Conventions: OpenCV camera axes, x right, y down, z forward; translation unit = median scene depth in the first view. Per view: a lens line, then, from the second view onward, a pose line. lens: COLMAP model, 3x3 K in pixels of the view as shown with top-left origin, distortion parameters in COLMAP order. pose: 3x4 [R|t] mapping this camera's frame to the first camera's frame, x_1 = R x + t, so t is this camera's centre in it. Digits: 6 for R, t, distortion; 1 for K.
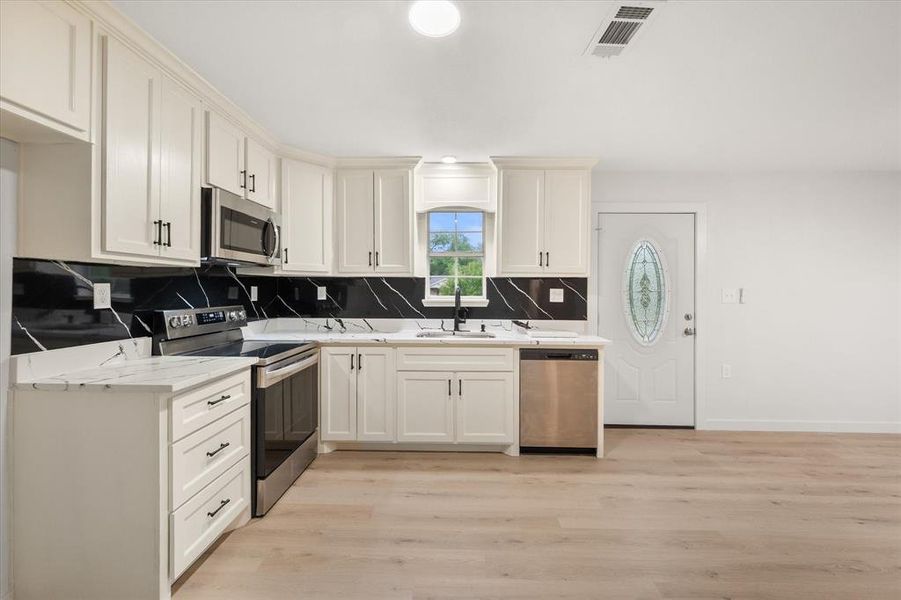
lens RADIAL K [[359.0, 0, 456.0], [0, 359.0, 290.5], [0, 0, 1]] dist [-0.000417, 0.000095]
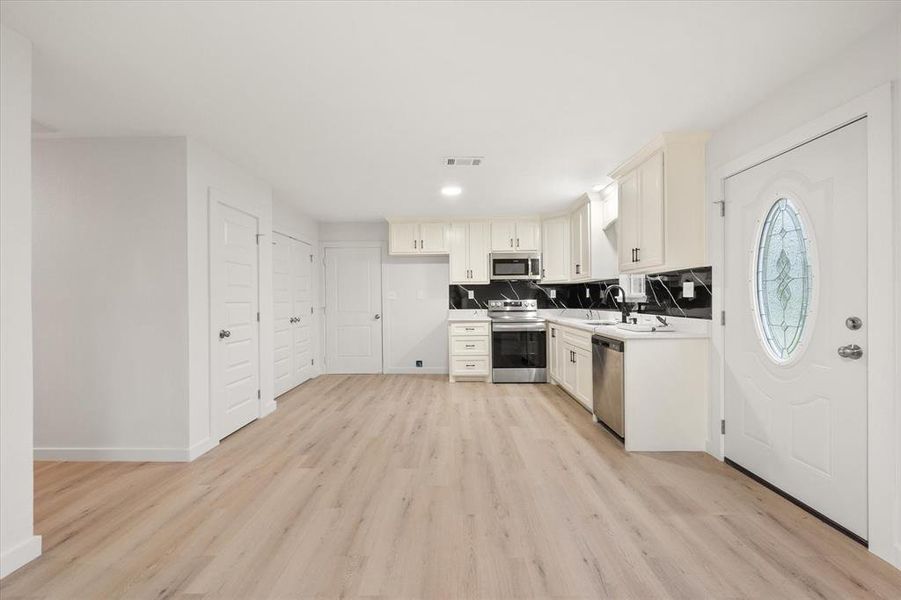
lens RADIAL K [[359.0, 0, 449.4], [0, 359.0, 301.4], [0, 0, 1]] dist [-0.000417, 0.000095]
pose [[0.001932, 0.001547, -0.999997, 1.407684], [0.009022, 0.999958, 0.001564, 0.043578], [0.999957, -0.009025, 0.001918, 0.506039]]
